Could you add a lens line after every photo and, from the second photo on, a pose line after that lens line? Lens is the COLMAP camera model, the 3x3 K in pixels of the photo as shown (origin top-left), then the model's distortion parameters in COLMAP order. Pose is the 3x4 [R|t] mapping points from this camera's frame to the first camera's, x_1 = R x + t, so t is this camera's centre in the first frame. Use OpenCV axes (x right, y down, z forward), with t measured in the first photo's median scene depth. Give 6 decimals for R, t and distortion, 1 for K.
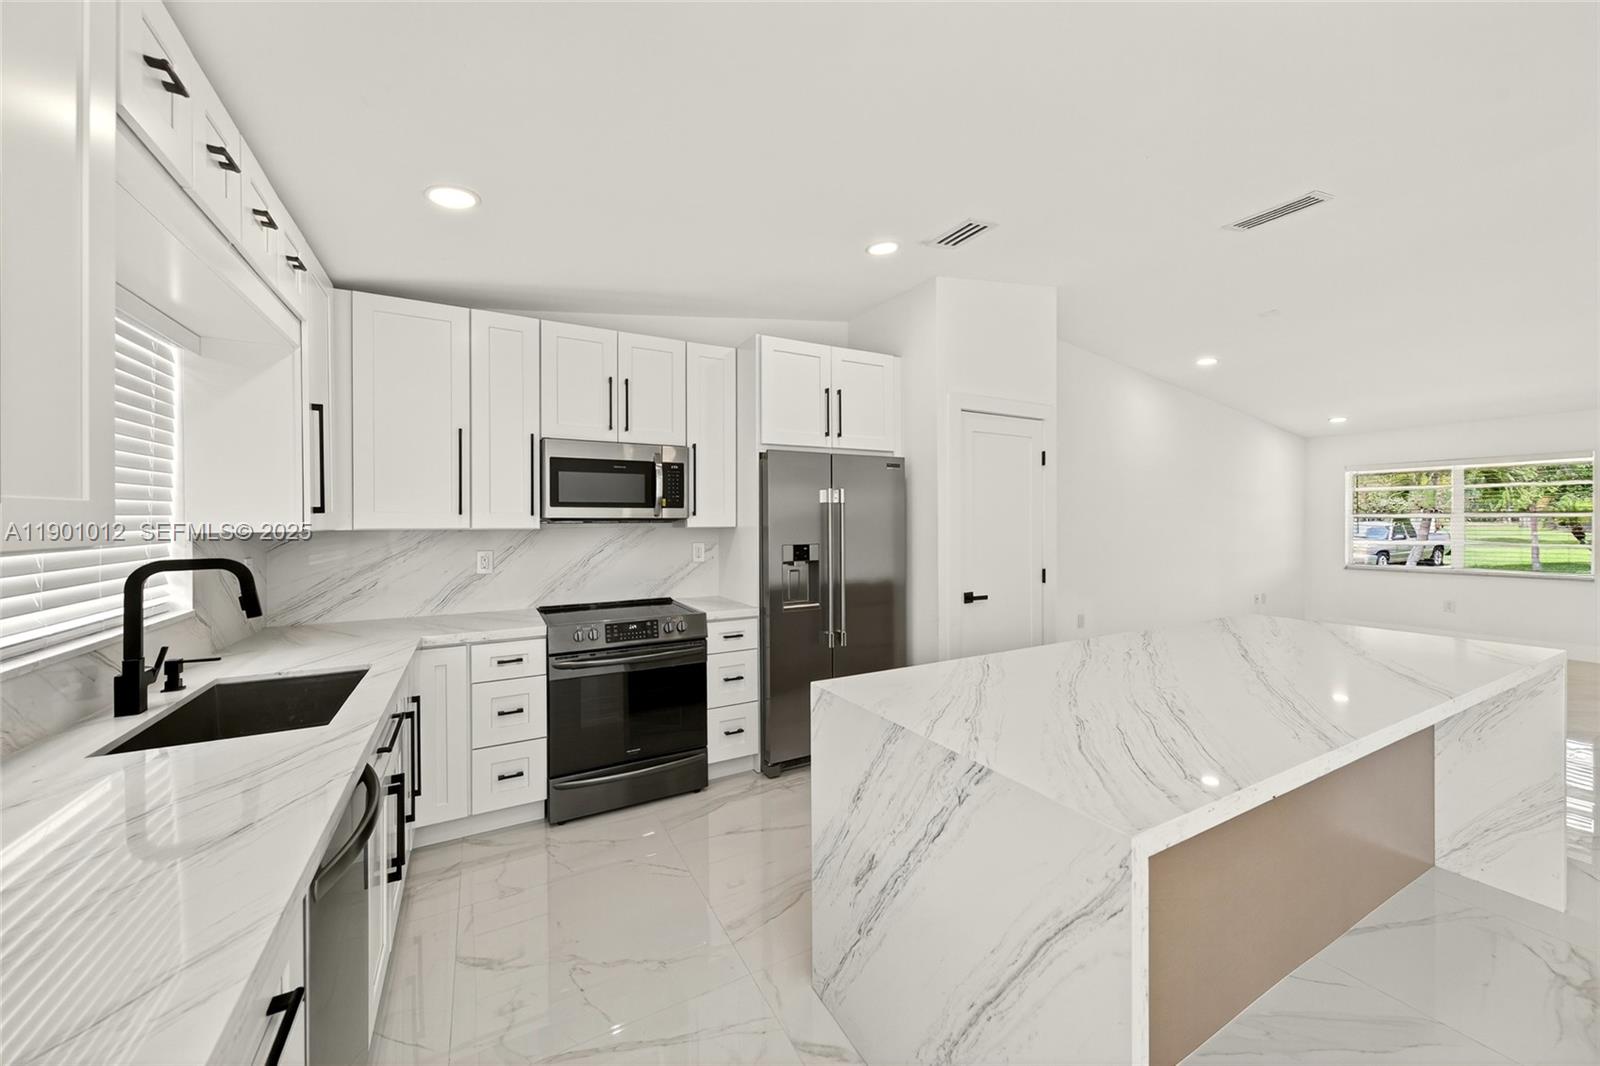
lens RADIAL K [[585.9, 0, 800.5], [0, 585.9, 521.1], [0, 0, 1]] dist [0.001129, -0.000007]
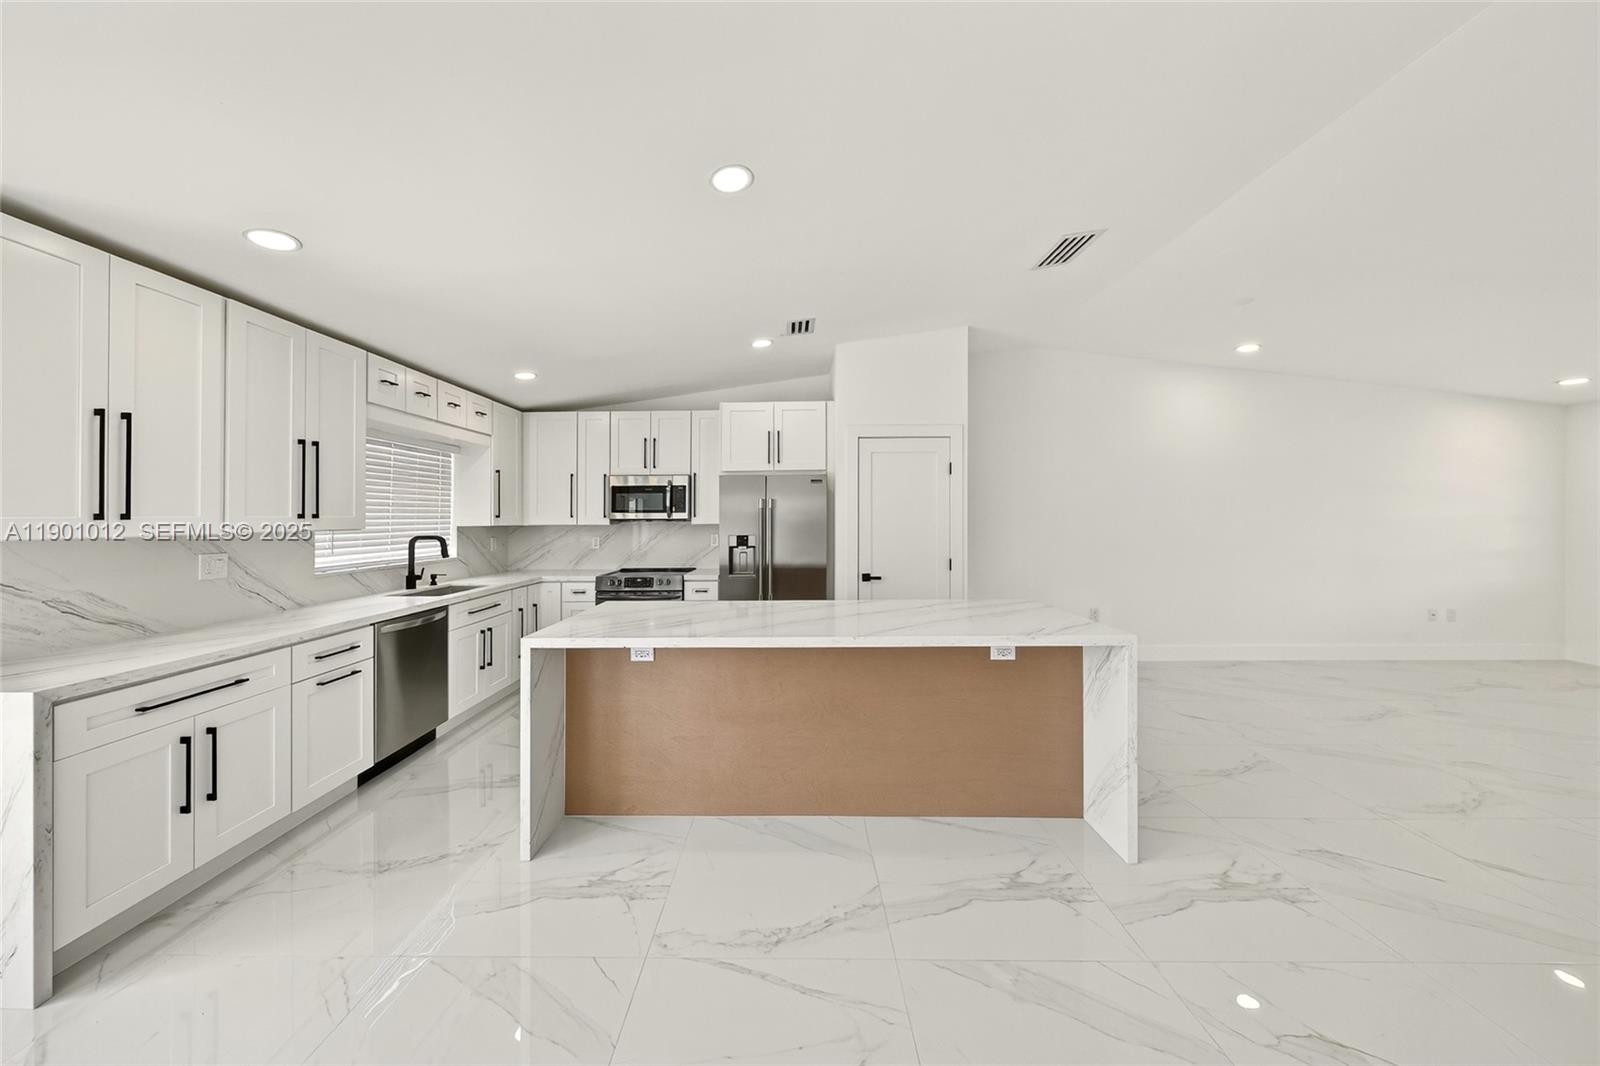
lens RADIAL K [[520.2, 0, 780.0], [0, 520.2, 510.1], [0, 0, 1]] dist [0.001330, -0.000017]
pose [[0.864559, -0.011277, -0.502405, 0.809711], [0.003388, 0.999856, -0.016612, -0.003796], [0.502520, 0.012660, 0.864473, -0.139910]]
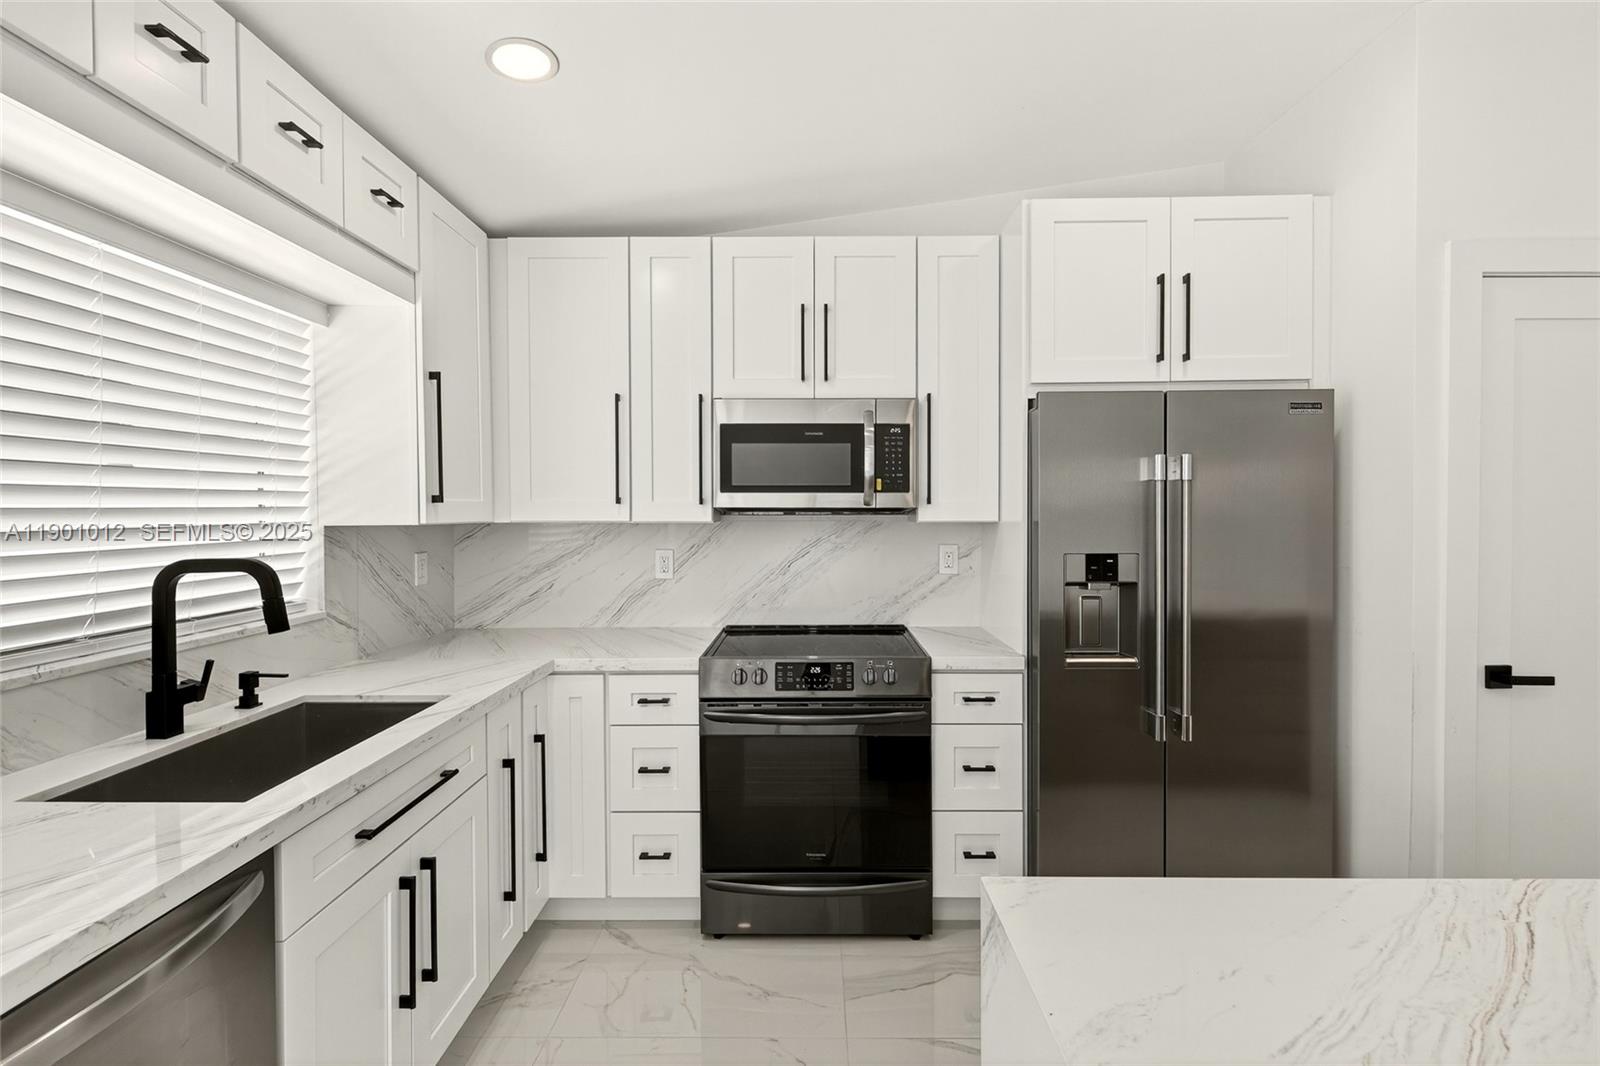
lens RADIAL K [[716.6, 0, 805.7], [0, 716.6, 518.9], [0, 0, 1]] dist [0.005939, -0.000214]
pose [[0.872678, 0.006423, -0.488255, 0.095229], [-0.000710, 0.999929, 0.011884, -0.002021], [0.488296, -0.010024, 0.872620, 0.259080]]
